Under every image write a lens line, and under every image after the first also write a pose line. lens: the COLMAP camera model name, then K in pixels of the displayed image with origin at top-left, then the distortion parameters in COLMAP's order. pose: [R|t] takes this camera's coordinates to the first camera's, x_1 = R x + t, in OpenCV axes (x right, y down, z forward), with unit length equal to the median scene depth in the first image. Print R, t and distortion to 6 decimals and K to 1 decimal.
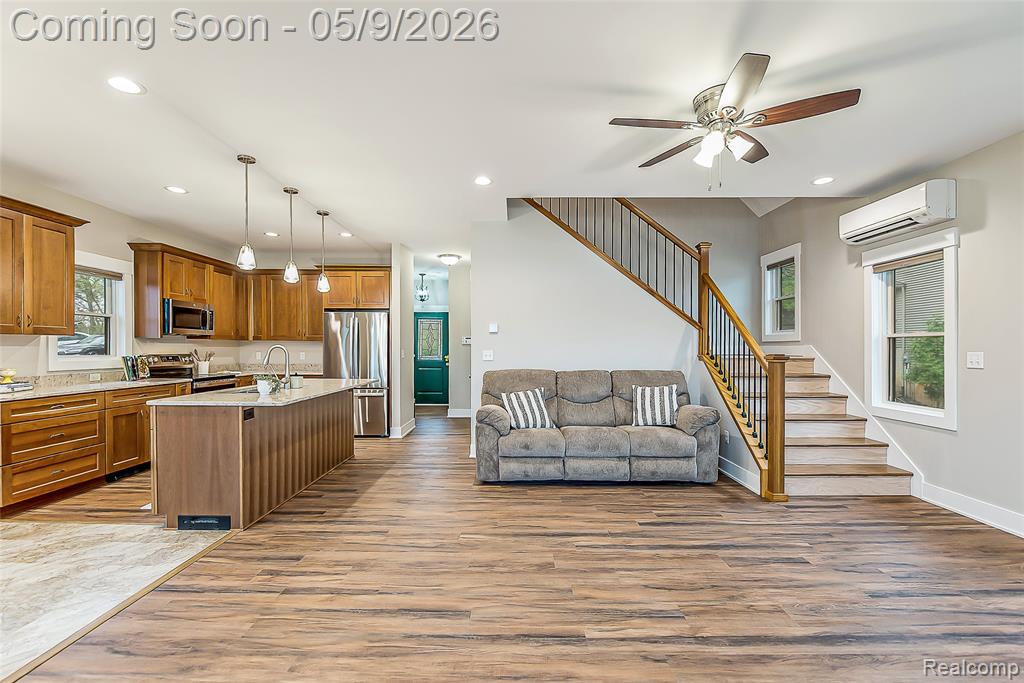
lens RADIAL K [[432.3, 0, 516.7], [0, 432.3, 349.7], [0, 0, 1]] dist [-0.001761, -0.003598]
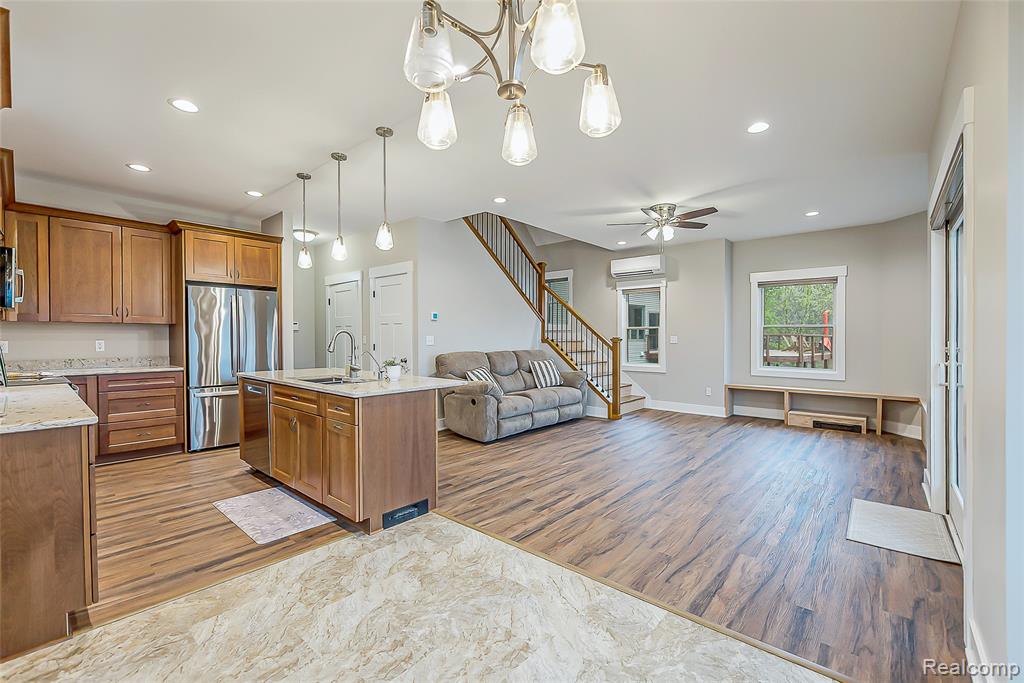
lens RADIAL K [[432.3, 0, 509.6], [0, 432.3, 343.2], [0, 0, 1]] dist [-0.001761, -0.003598]
pose [[0.654460, -0.015253, 0.755943, -1.132201], [0.004903, 0.999861, 0.015930, 0.004994], [-0.756081, -0.006719, 0.654444, 0.168863]]
